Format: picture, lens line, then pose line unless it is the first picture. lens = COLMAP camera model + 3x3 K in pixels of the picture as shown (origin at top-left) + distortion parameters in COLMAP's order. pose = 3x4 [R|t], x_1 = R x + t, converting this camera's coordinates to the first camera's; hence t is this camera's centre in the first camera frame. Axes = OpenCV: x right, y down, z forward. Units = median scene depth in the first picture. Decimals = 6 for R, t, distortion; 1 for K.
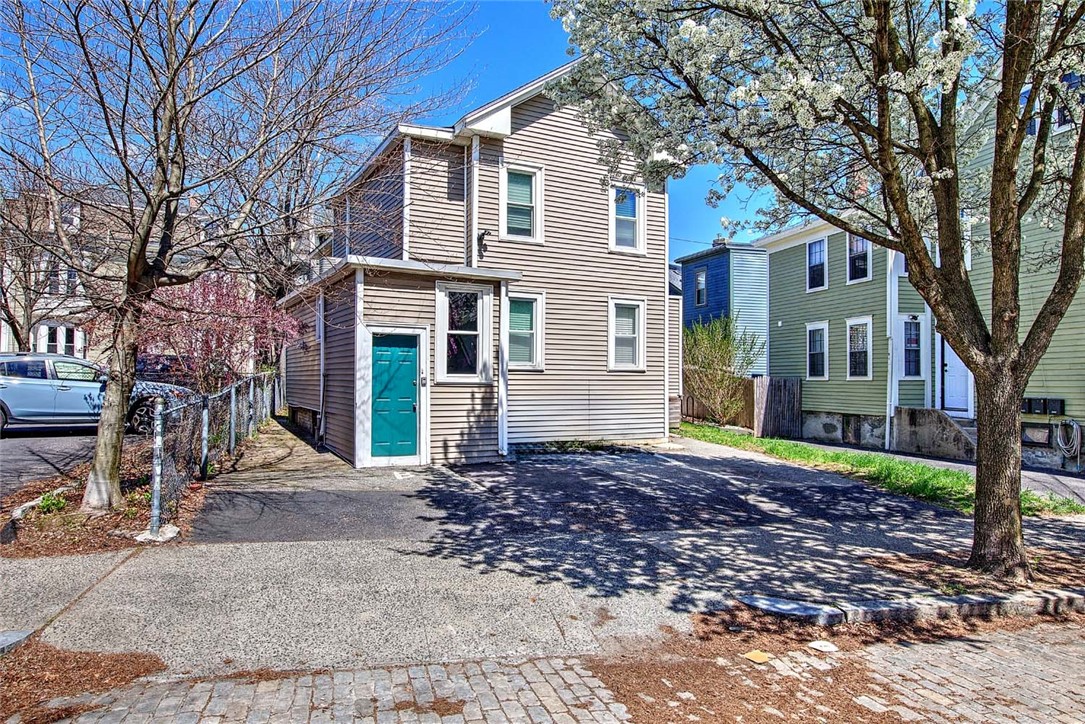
lens RADIAL K [[700.8, 0, 543.3], [0, 700.8, 369.3], [0, 0, 1]] dist [-0.000924, 0.002589]
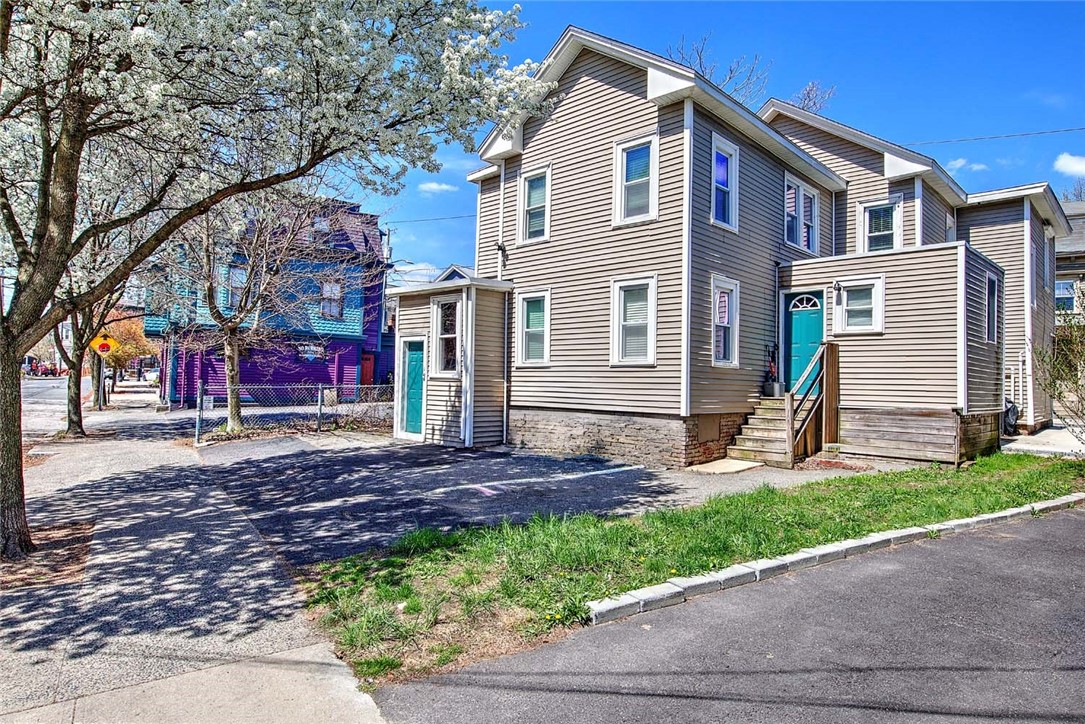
lens RADIAL K [[637.0, 0, 543.6], [0, 637.0, 360.9], [0, 0, 1]] dist [-0.003052, -0.000188]
pose [[0.323648, -0.034499, -0.945548, 0.857953], [-0.002013, 0.999308, -0.037150, 0.026960], [0.946175, 0.013927, 0.323355, 0.710546]]
